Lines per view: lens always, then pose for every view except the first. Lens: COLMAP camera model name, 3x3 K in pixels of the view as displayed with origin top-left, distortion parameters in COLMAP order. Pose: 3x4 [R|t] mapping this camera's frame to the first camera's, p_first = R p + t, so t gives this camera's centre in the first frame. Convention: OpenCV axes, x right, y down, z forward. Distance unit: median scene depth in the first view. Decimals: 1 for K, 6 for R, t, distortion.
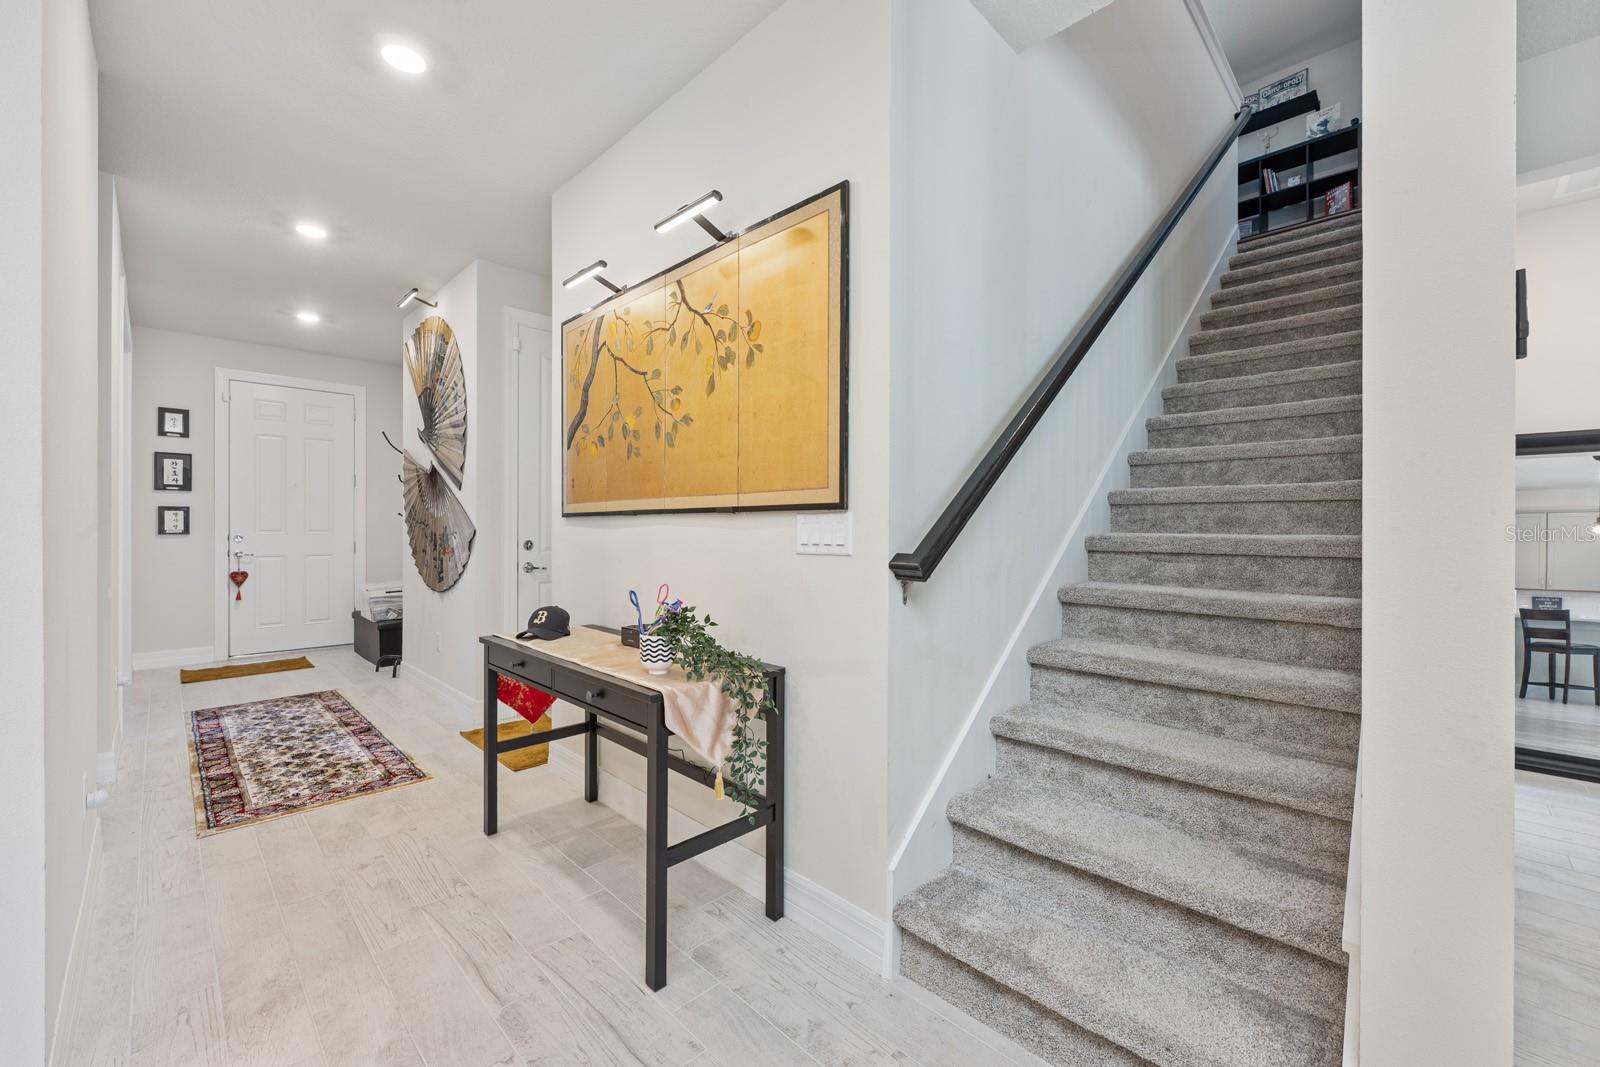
lens RADIAL K [[633.1, 0, 798.5], [0, 633.1, 530.3], [0, 0, 1]] dist [-0.001770, 0.000884]
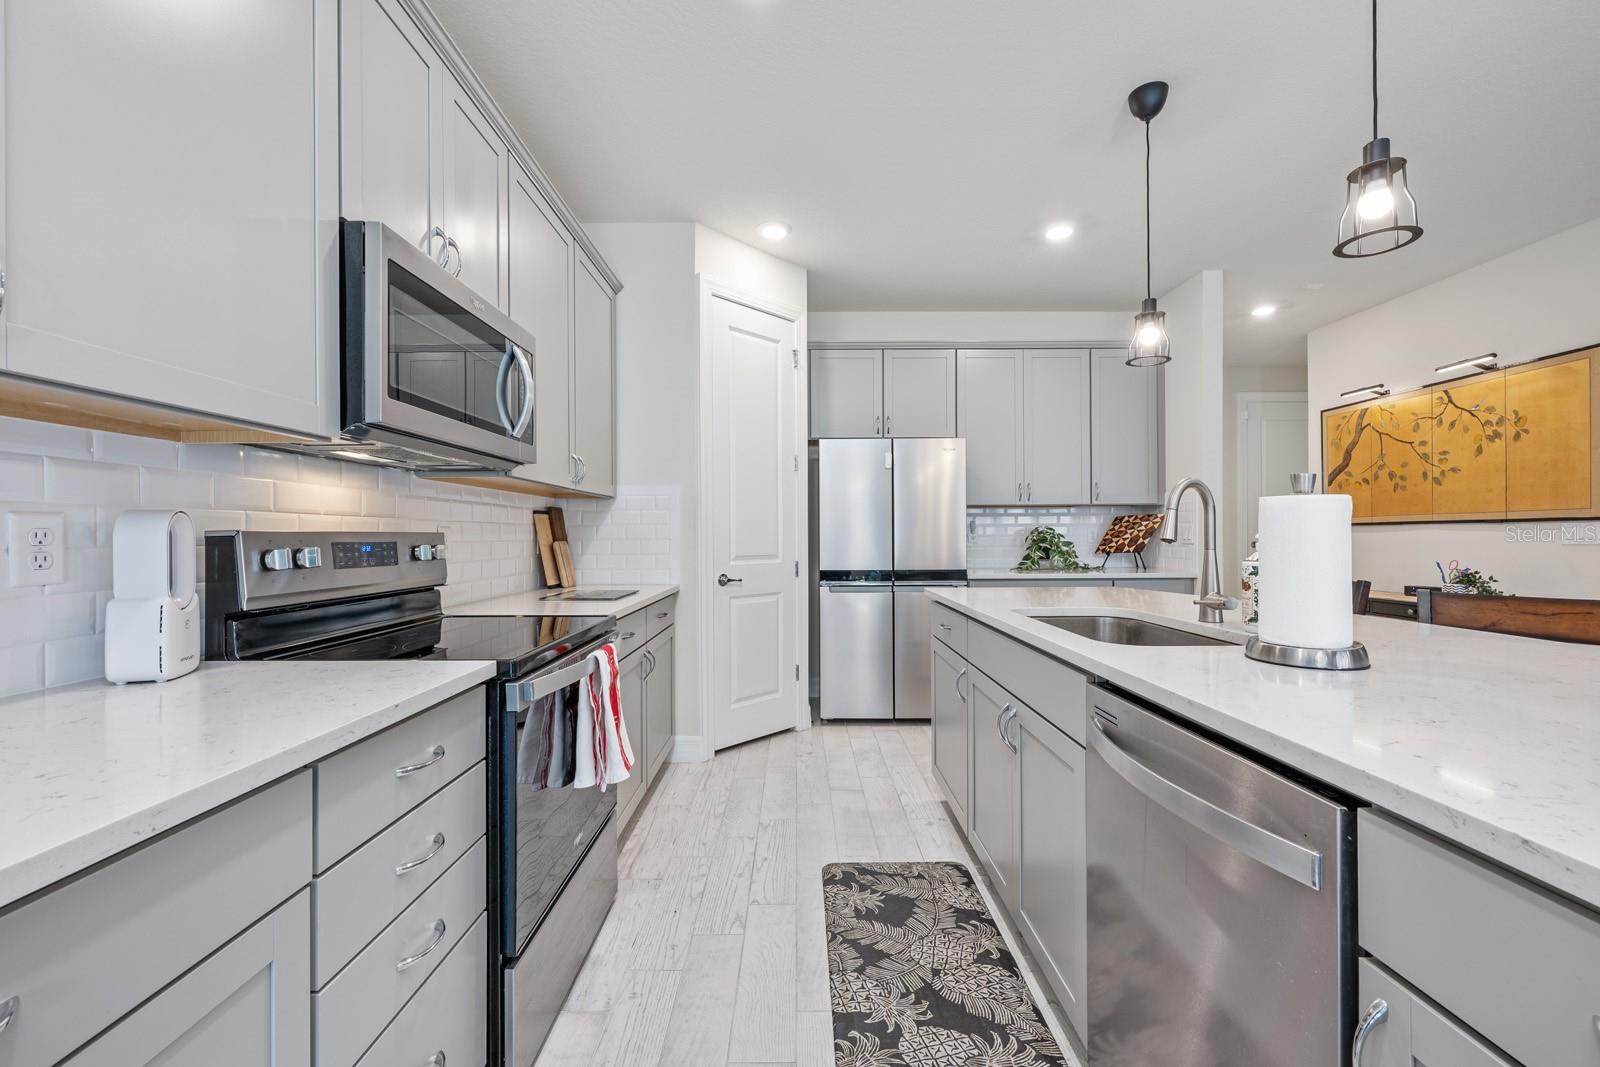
lens RADIAL K [[633.1, 0, 800.1], [0, 633.1, 534.5], [0, 0, 1]] dist [-0.001770, 0.000884]
pose [[0.704314, -0.007224, -0.709852, -0.195530], [0.003383, 0.999971, -0.006820, 0.009617], [0.709880, 0.002403, 0.704318, -1.413173]]
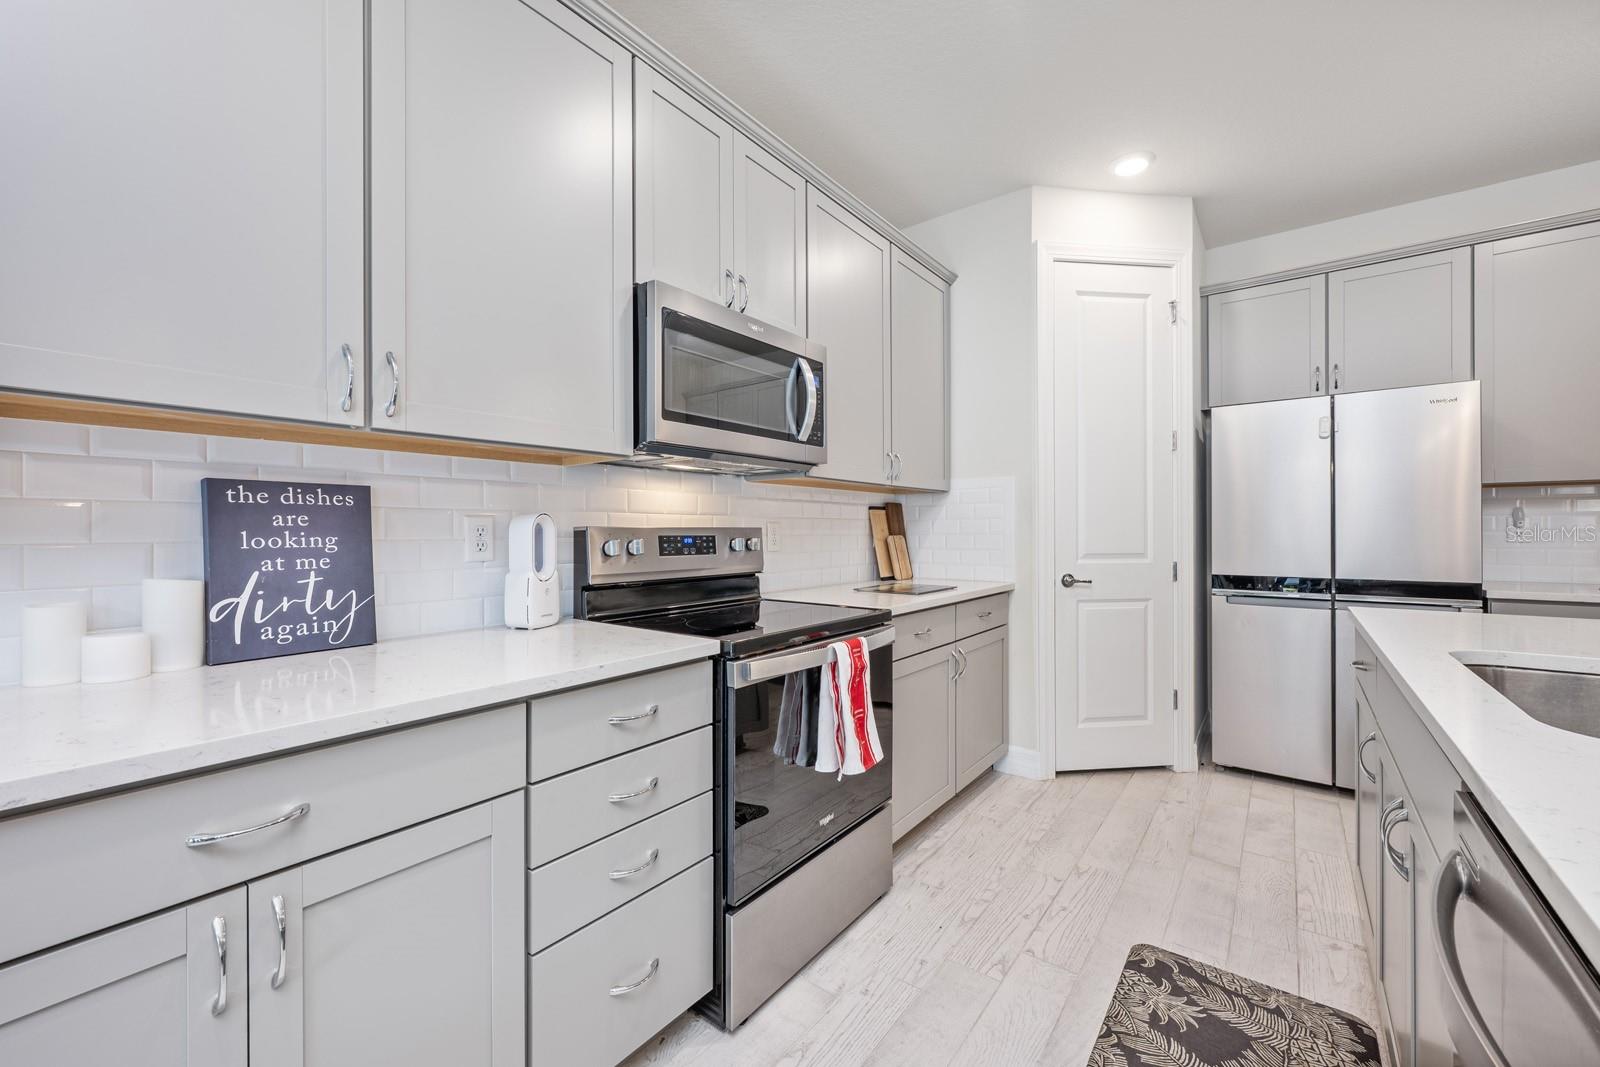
lens RADIAL K [[633.1, 0, 798.8], [0, 633.1, 531.9], [0, 0, 1]] dist [-0.001770, 0.000884]
pose [[0.119591, -0.003417, -0.992817, -0.143677], [-0.000790, 0.999993, -0.003537, 0.009732], [0.992823, 0.001207, 0.119588, -1.218991]]
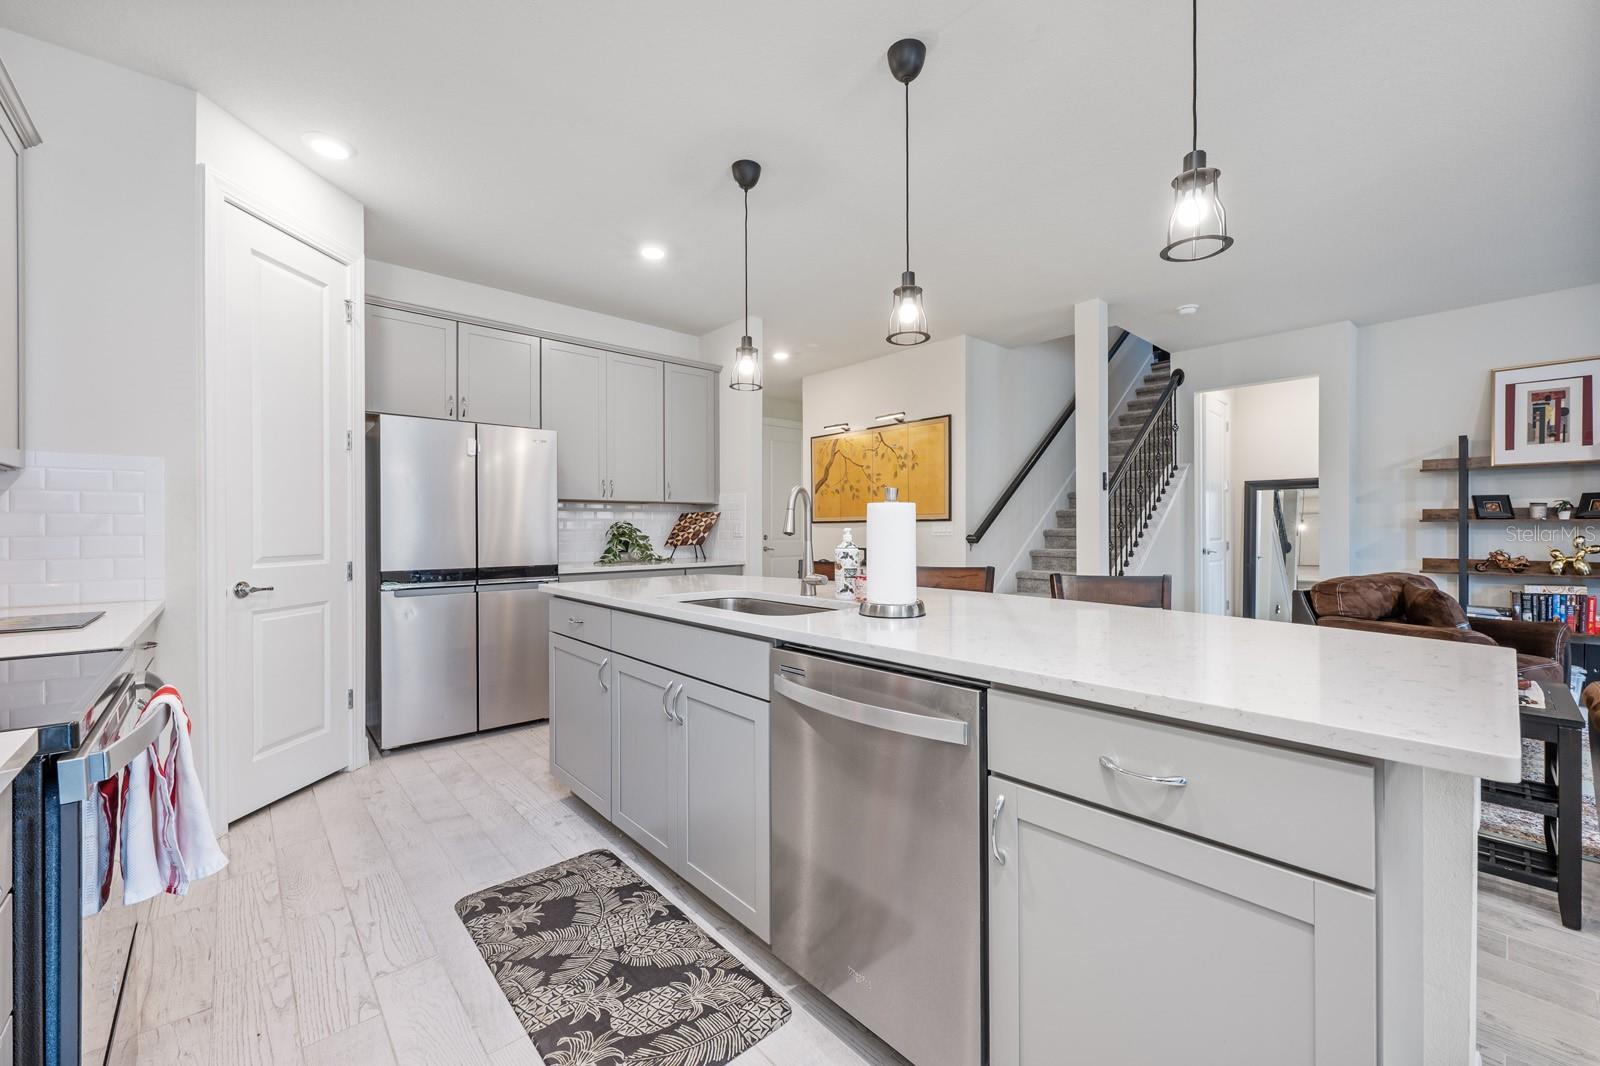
lens RADIAL K [[633.1, 0, 801.0], [0, 633.1, 528.3], [0, 0, 1]] dist [-0.001770, 0.000884]
pose [[0.997972, -0.006072, -0.063370, -0.328453], [0.005786, 0.999972, -0.004697, 0.009537], [0.063397, 0.004321, 0.997979, -1.524695]]
